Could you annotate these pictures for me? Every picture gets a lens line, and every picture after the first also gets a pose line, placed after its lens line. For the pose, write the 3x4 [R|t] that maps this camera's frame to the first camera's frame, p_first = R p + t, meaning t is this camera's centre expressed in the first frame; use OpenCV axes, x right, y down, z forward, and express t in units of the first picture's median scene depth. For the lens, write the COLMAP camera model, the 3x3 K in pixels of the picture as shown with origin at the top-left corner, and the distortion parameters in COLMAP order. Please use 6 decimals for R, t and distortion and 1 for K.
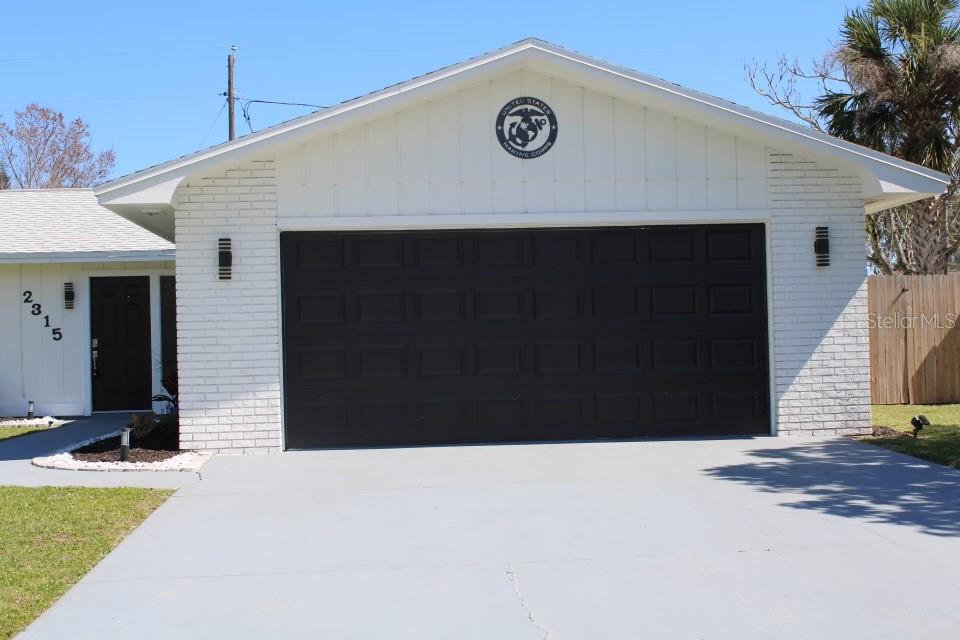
lens RADIAL K [[1309.9, 0, 506.4], [0, 1309.9, 321.4], [0, 0, 1]] dist [-0.054238, 0.010961]
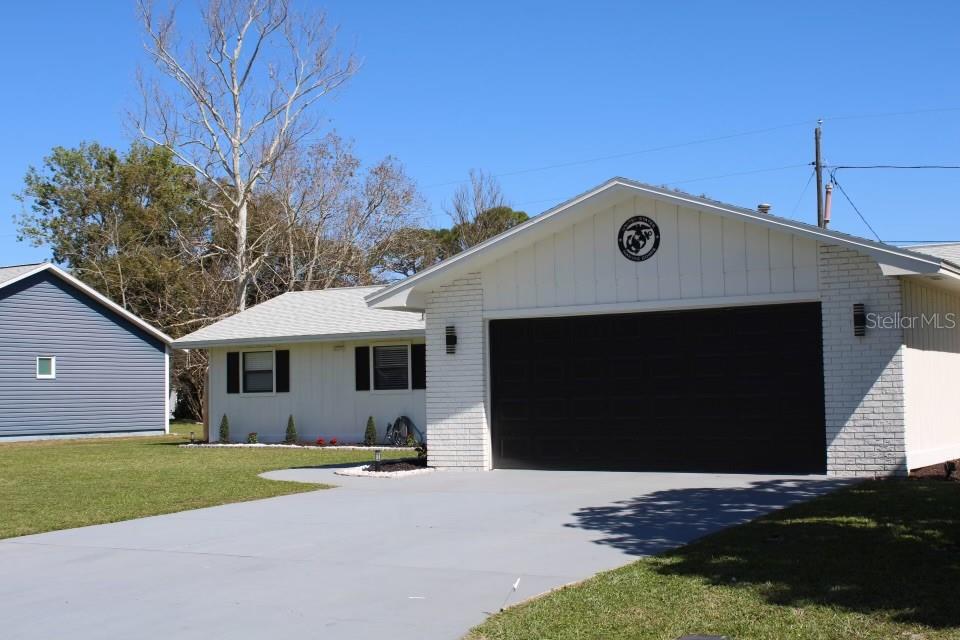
lens RADIAL K [[1309.9, 0, 506.4], [0, 1309.9, 321.4], [0, 0, 1]] dist [-0.054238, 0.010961]
pose [[0.811677, -0.024609, -0.583588, 0.681707], [0.007998, 0.999487, -0.031023, -0.020842], [0.584052, 0.020513, 0.811457, -0.176400]]
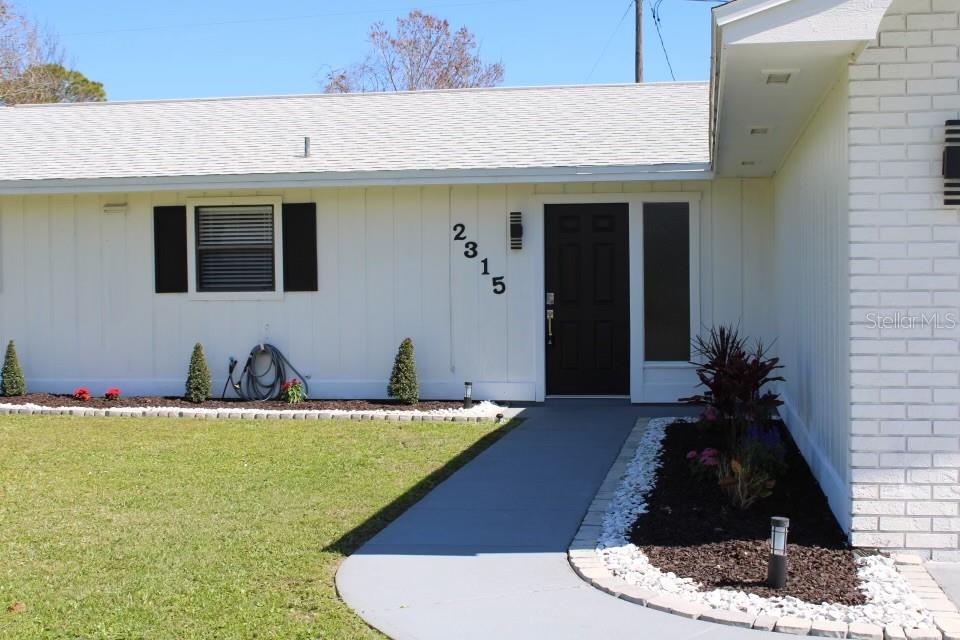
lens RADIAL K [[1309.9, 0, 506.4], [0, 1309.9, 321.4], [0, 0, 1]] dist [-0.054238, 0.010961]
pose [[0.967647, 0.023487, -0.251211, -0.241335], [-0.010562, 0.998556, 0.052675, -0.011981], [0.252085, -0.048317, 0.966498, 0.464309]]
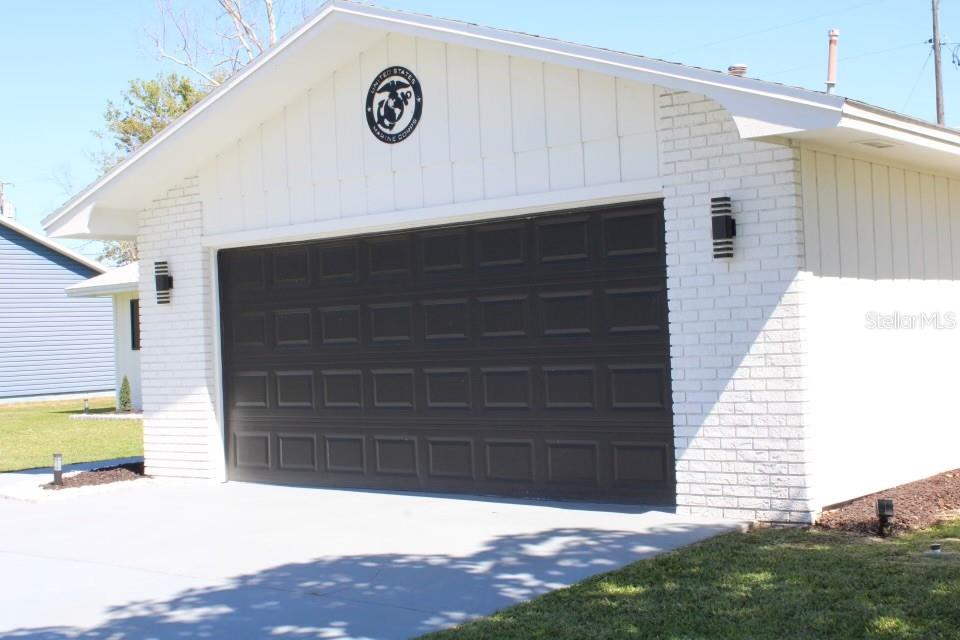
lens RADIAL K [[1309.9, 0, 506.4], [0, 1309.9, 321.4], [0, 0, 1]] dist [-0.054238, 0.010961]
pose [[0.716027, -0.012112, -0.697967, 0.615334], [0.035673, 0.999178, 0.019258, -0.027143], [0.697160, -0.038688, 0.715871, 0.457891]]
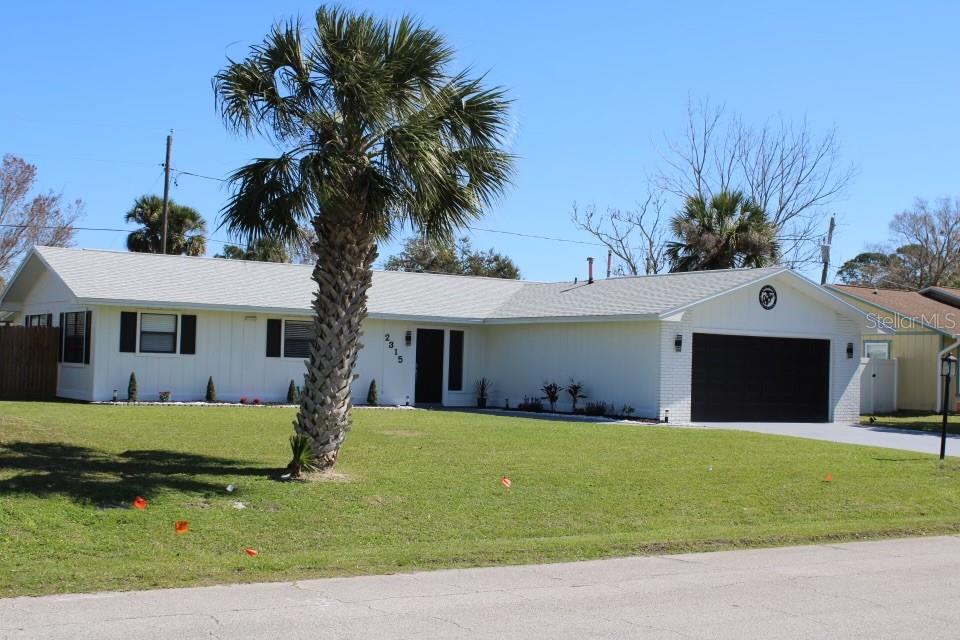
lens RADIAL K [[1309.9, 0, 506.4], [0, 1309.9, 321.4], [0, 0, 1]] dist [-0.054238, 0.010961]
pose [[0.883995, 0.068183, 0.462497, -1.571320], [-0.060521, 0.997673, -0.031403, 0.008195], [-0.463562, -0.000231, 0.886065, -0.990053]]
